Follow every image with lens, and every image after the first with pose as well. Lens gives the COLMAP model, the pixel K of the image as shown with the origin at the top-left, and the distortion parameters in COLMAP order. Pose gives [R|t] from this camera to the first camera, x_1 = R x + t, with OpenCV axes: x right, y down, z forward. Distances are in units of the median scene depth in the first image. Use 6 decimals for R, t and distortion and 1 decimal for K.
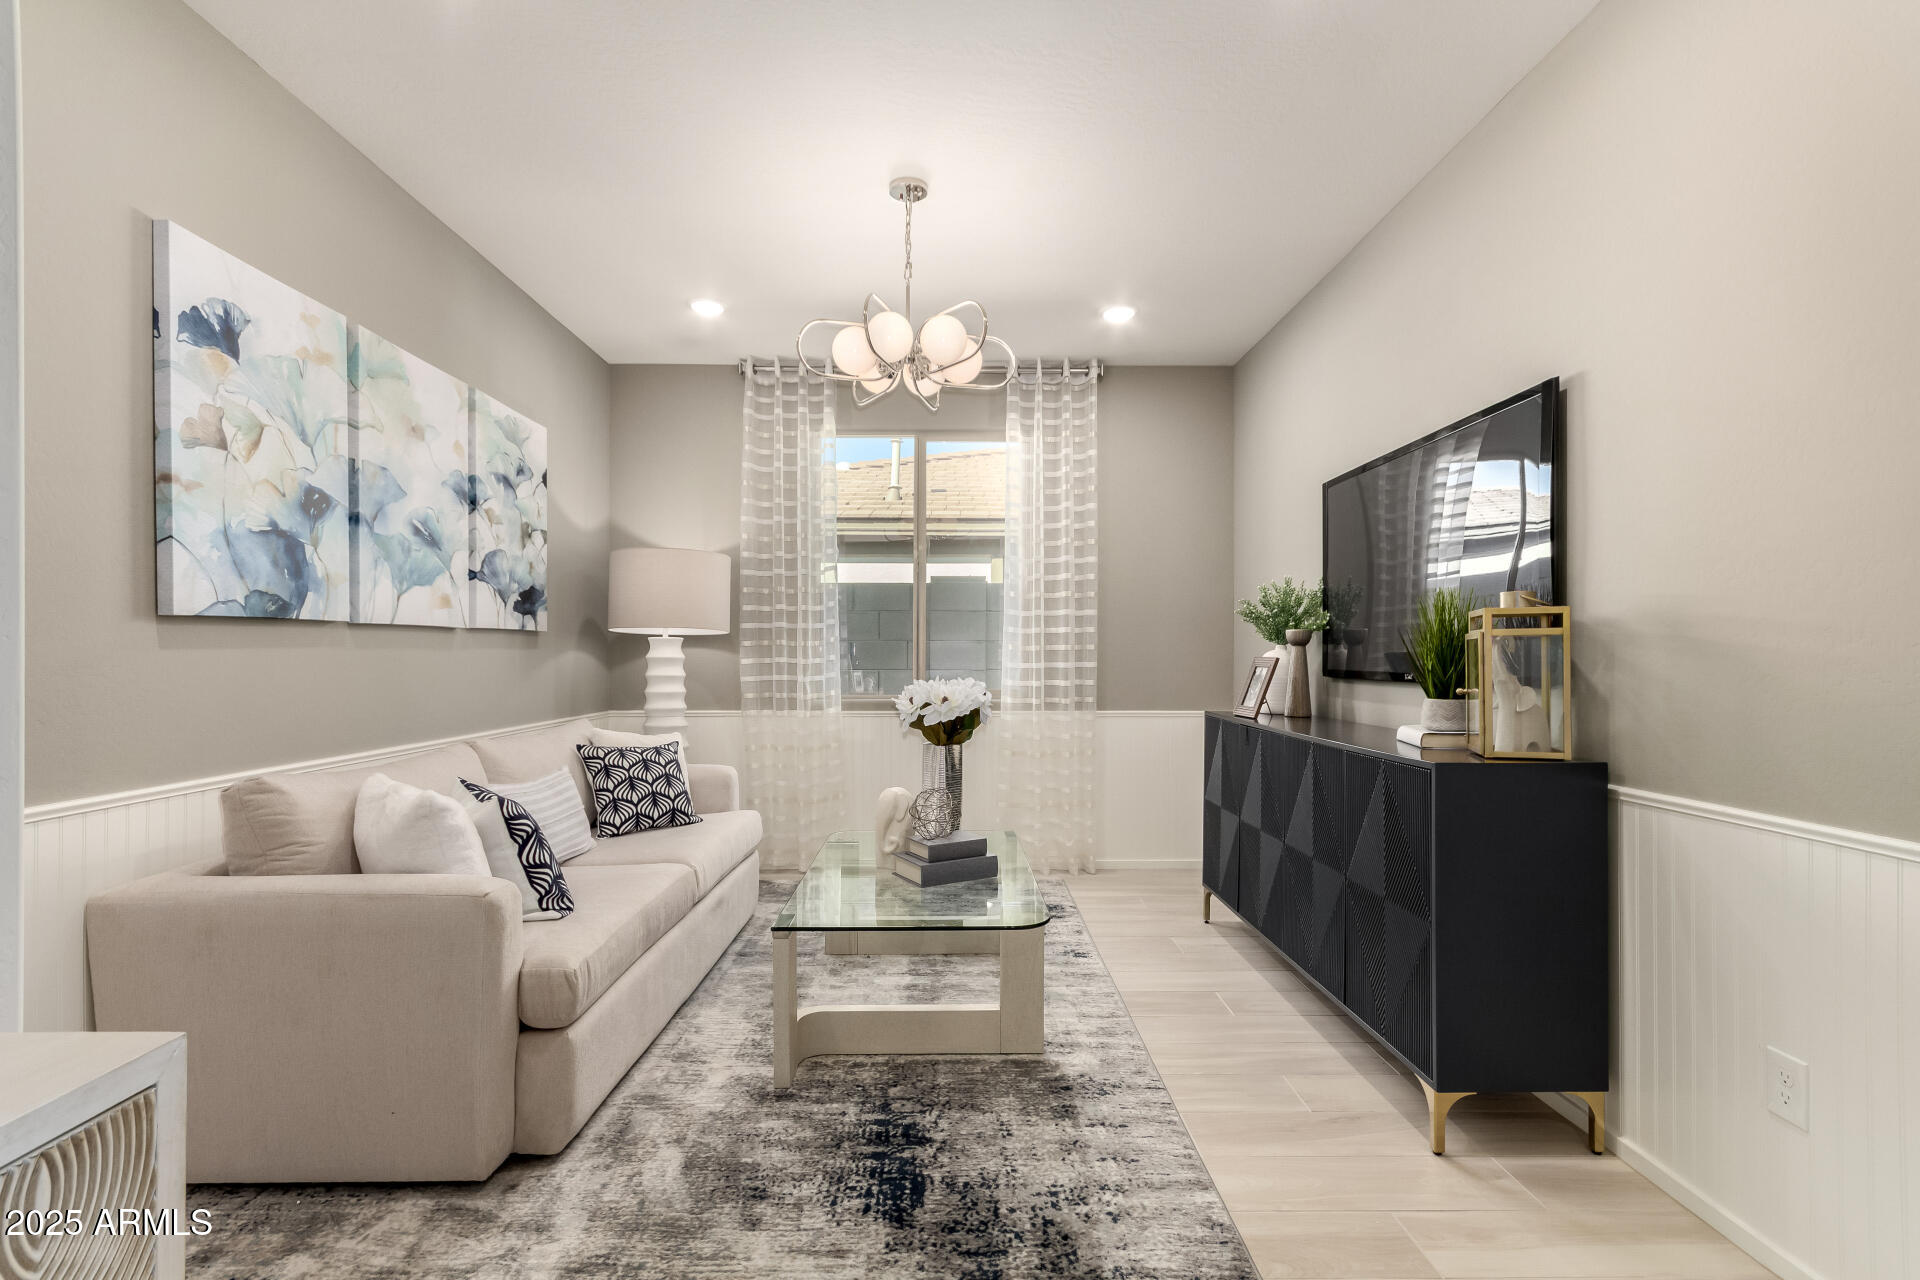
lens RADIAL K [[886.2, 0, 960.4], [0, 886.2, 643.6], [0, 0, 1]] dist [0.021133, -0.008085]
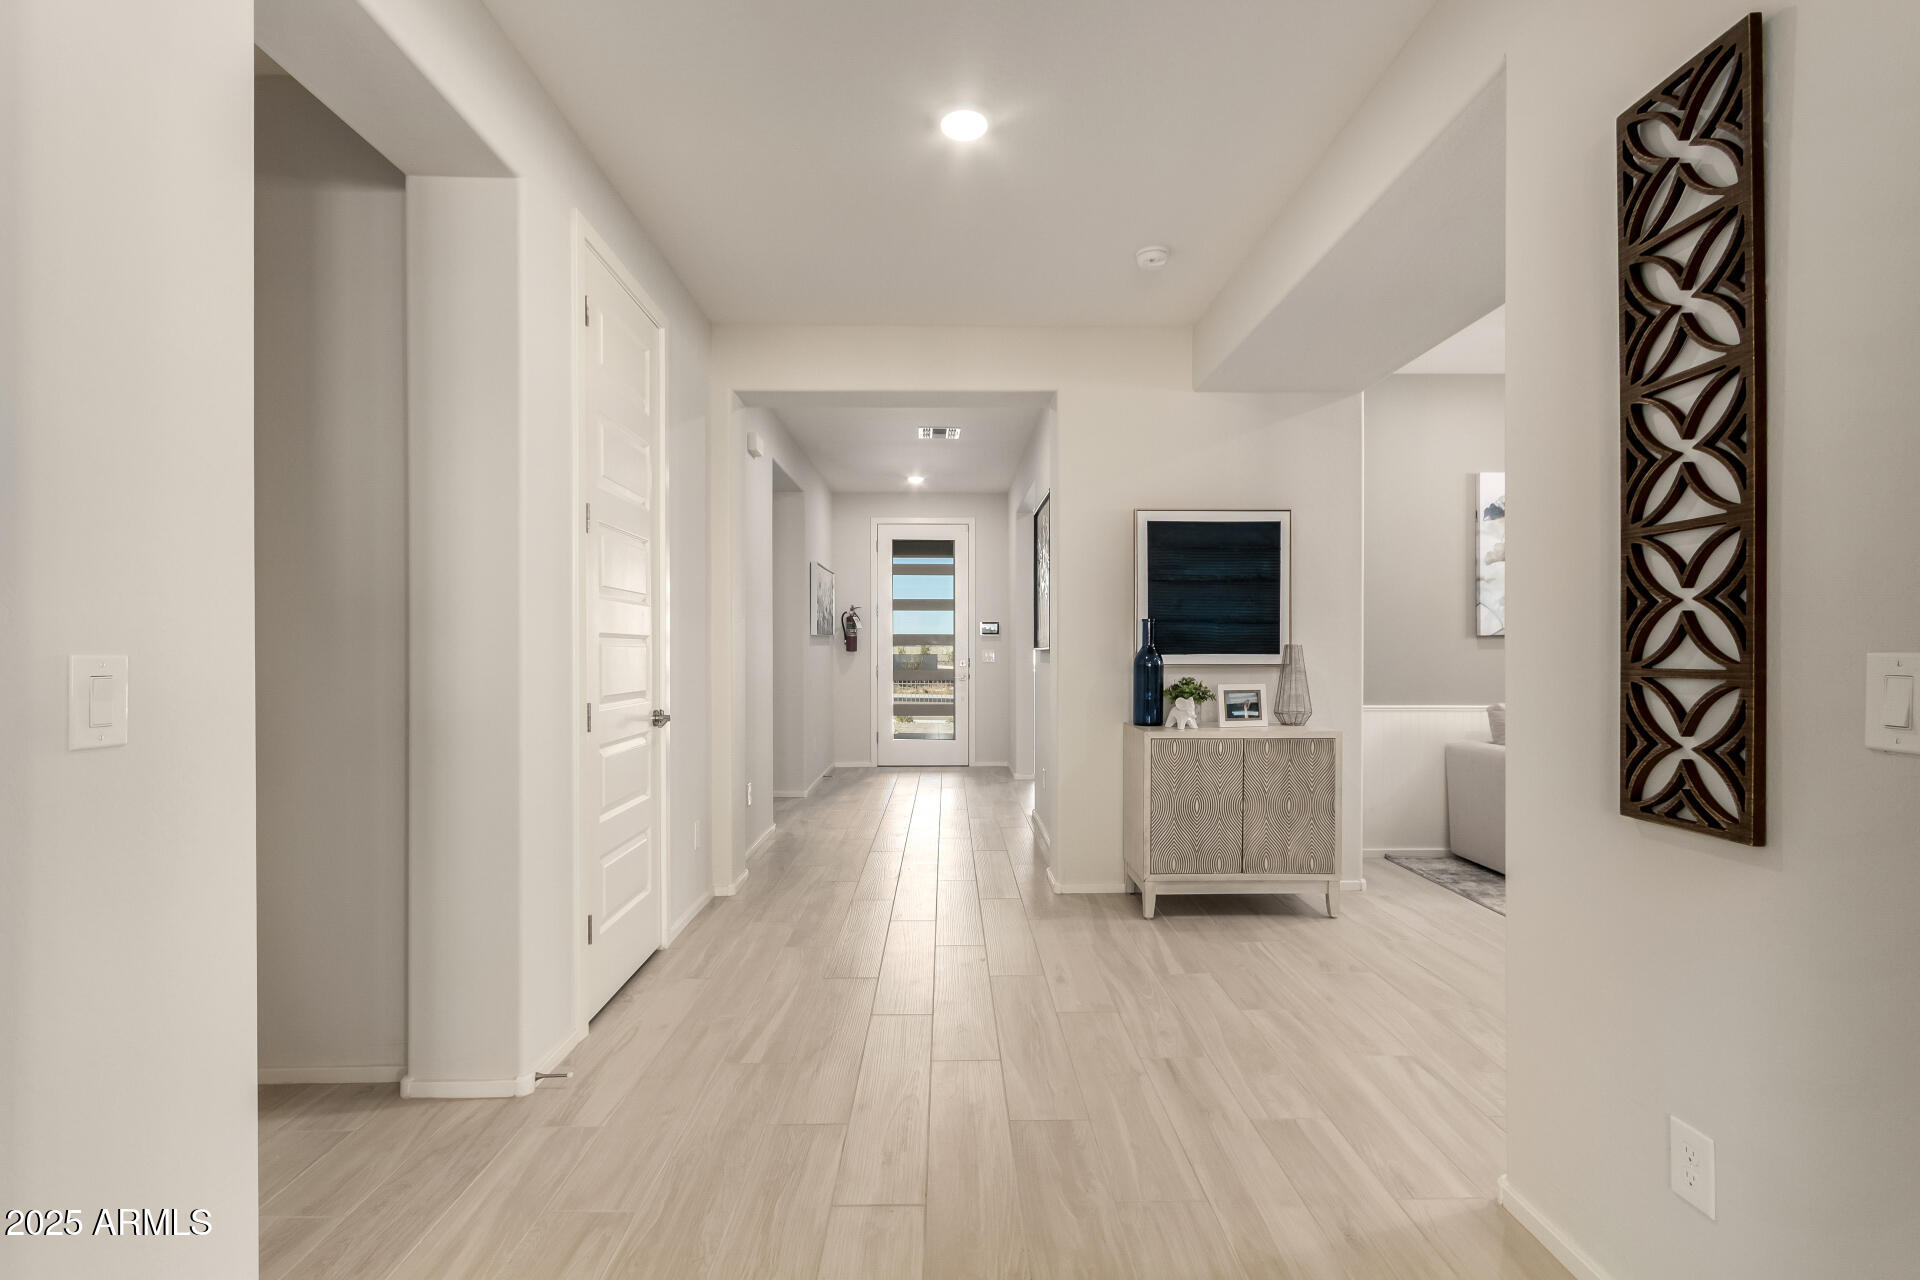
lens RADIAL K [[886.2, 0, 962.7], [0, 886.2, 654.3], [0, 0, 1]] dist [0.021133, -0.008085]
pose [[0.010350, 0.003543, -0.999940, 1.509880], [0.012867, 0.999910, 0.003676, -0.008243], [0.999864, -0.012905, 0.010303, -0.422404]]
